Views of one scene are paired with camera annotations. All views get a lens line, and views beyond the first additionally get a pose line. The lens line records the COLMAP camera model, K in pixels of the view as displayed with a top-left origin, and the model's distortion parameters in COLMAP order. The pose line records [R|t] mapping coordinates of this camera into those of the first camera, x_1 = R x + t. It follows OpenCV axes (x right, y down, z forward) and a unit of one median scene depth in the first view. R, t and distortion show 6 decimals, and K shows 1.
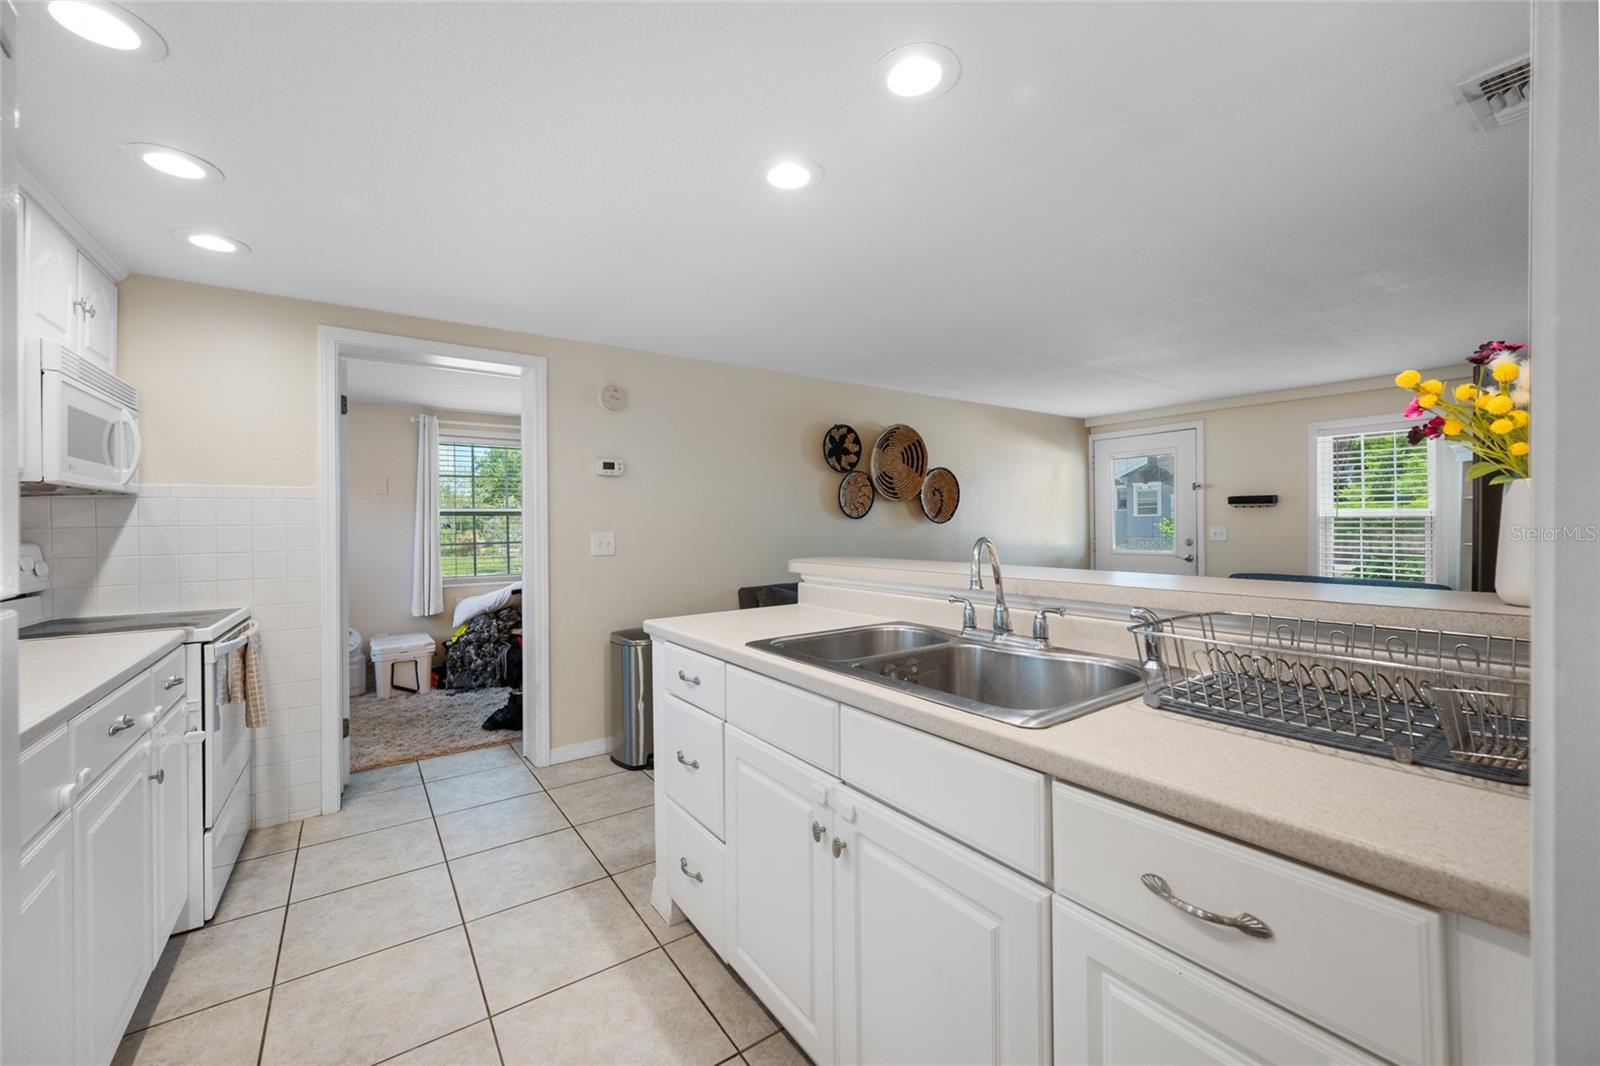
lens RADIAL K [[631.3, 0, 798.1], [0, 631.3, 525.9], [0, 0, 1]] dist [-0.001153, 0.000411]
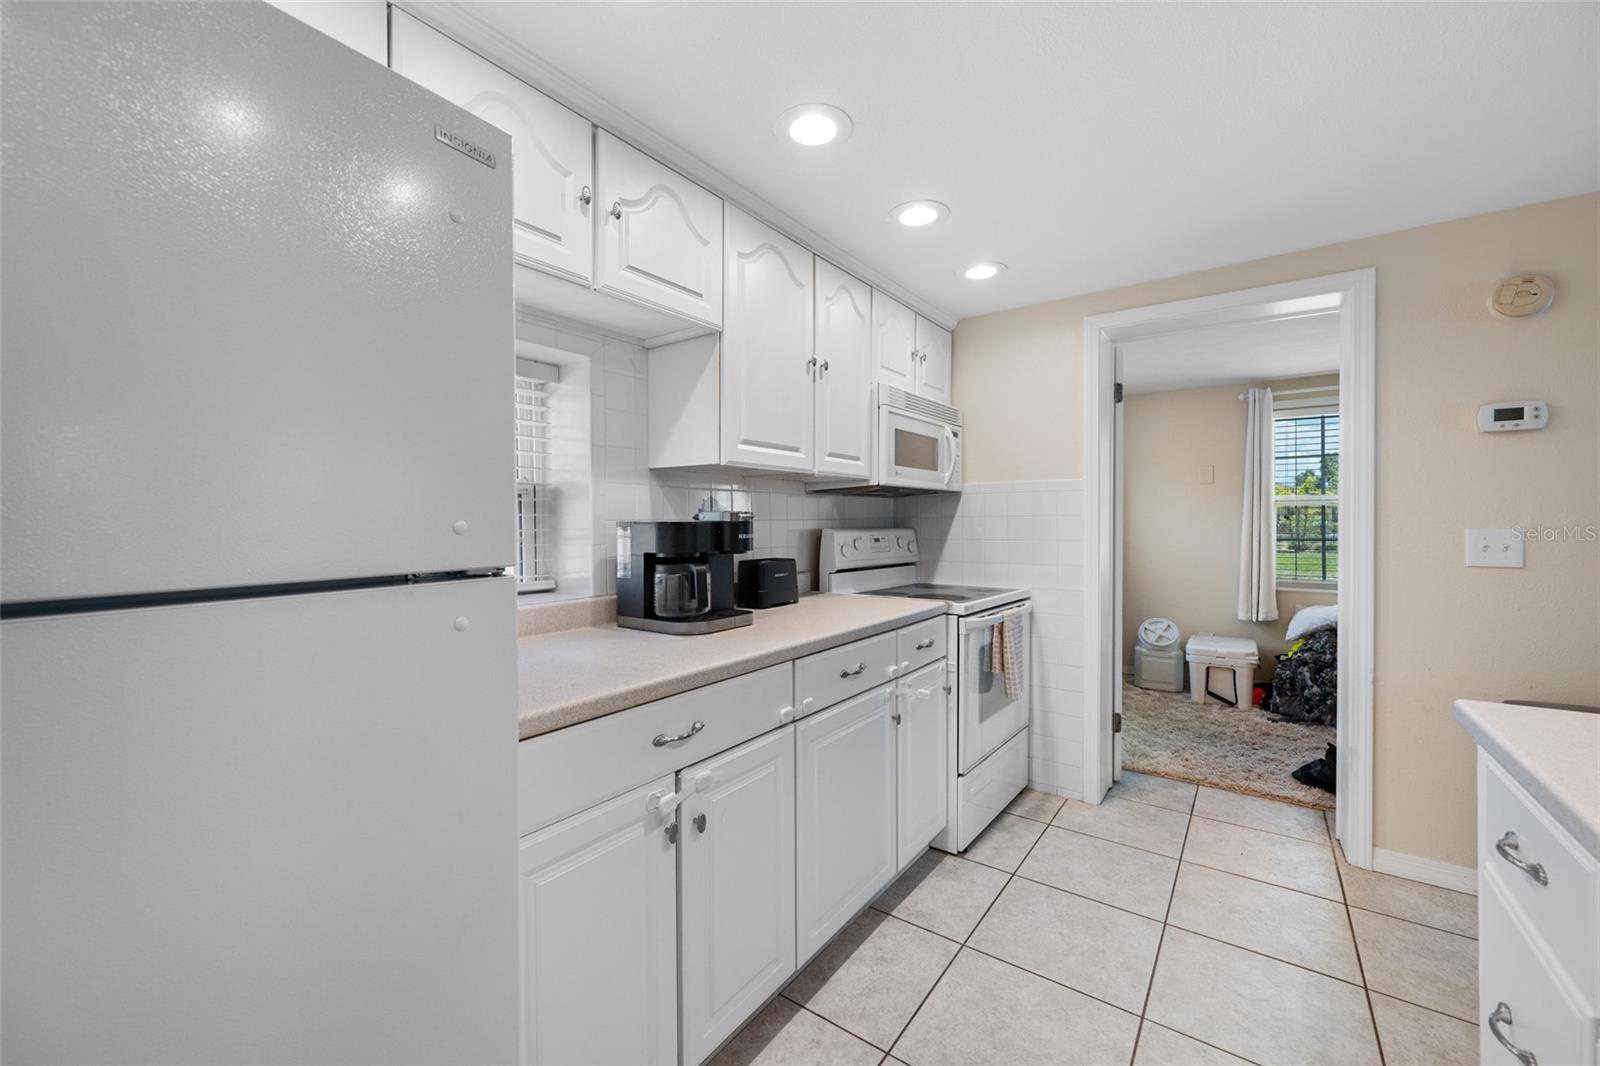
lens RADIAL K [[631.3, 0, 800.3], [0, 631.3, 525.0], [0, 0, 1]] dist [-0.001153, 0.000411]
pose [[0.322681, 0.012943, -0.946419, 0.043506], [-0.001617, 0.999913, 0.013124, 0.000581], [0.946506, -0.002705, 0.322674, 0.196473]]
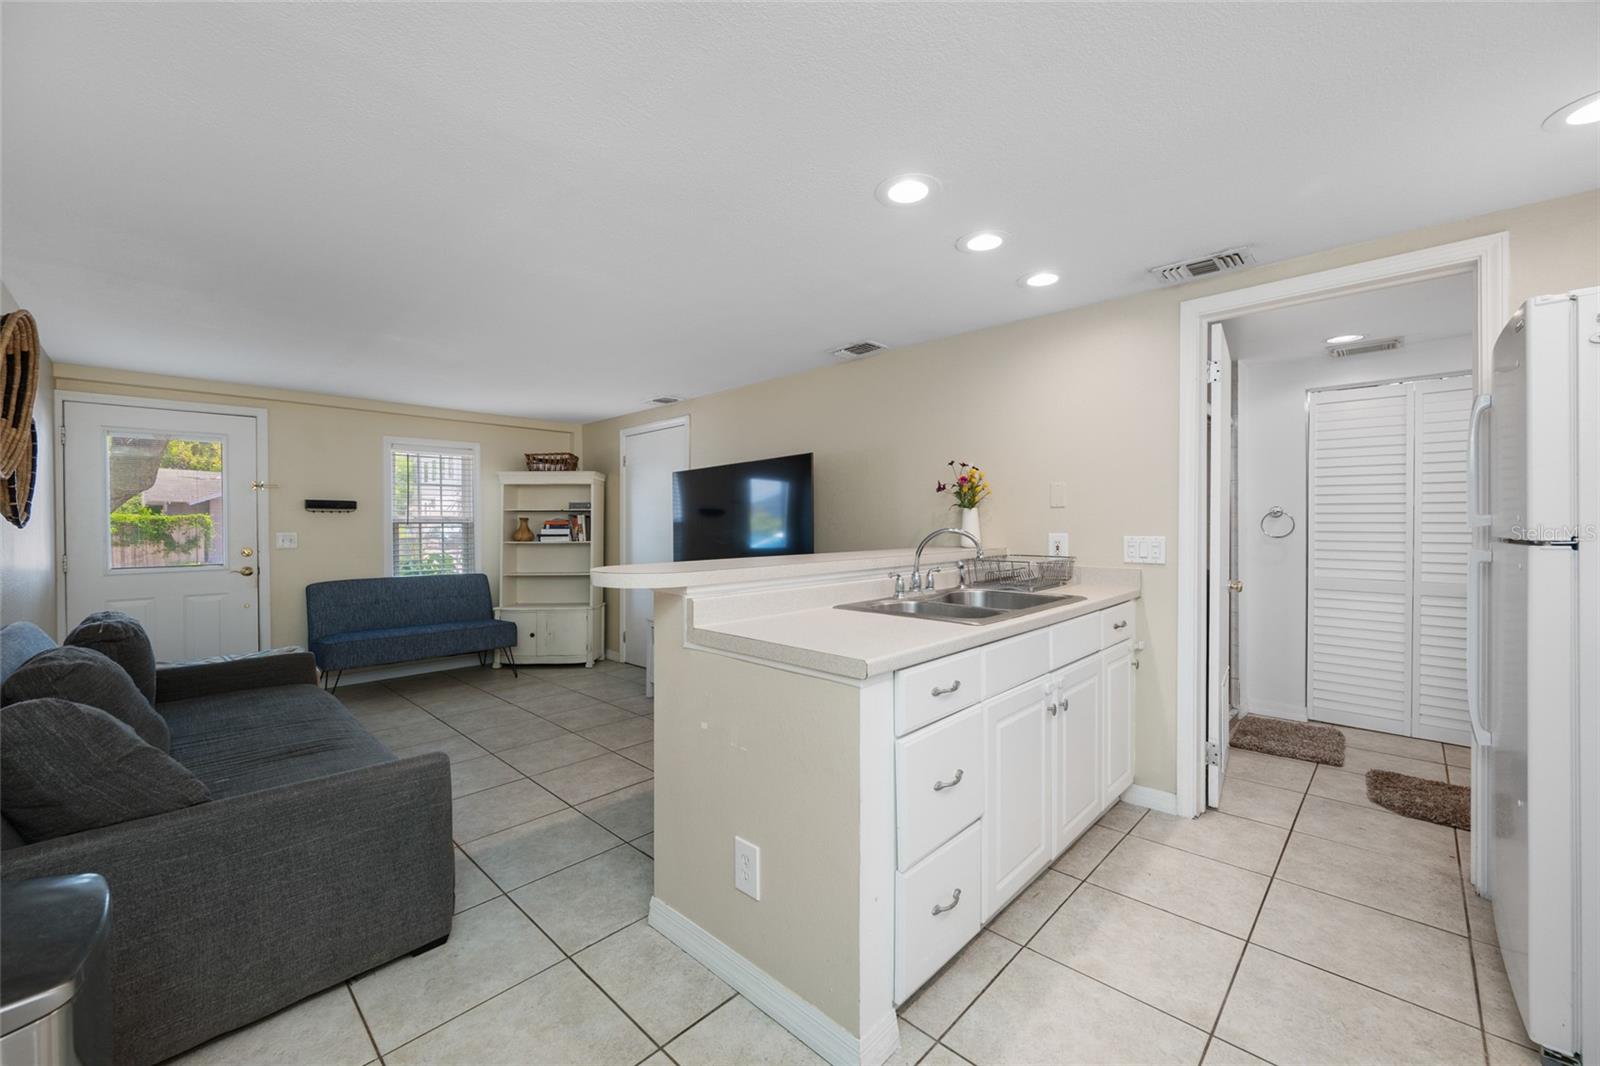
lens RADIAL K [[631.3, 0, 792.0], [0, 631.3, 533.0], [0, 0, 1]] dist [-0.001153, 0.000411]
pose [[-0.180806, 0.000033, 0.983519, -1.031722], [0.008385, 0.999964, 0.001508, 0.019242], [-0.983483, 0.008519, -0.180799, 1.404698]]
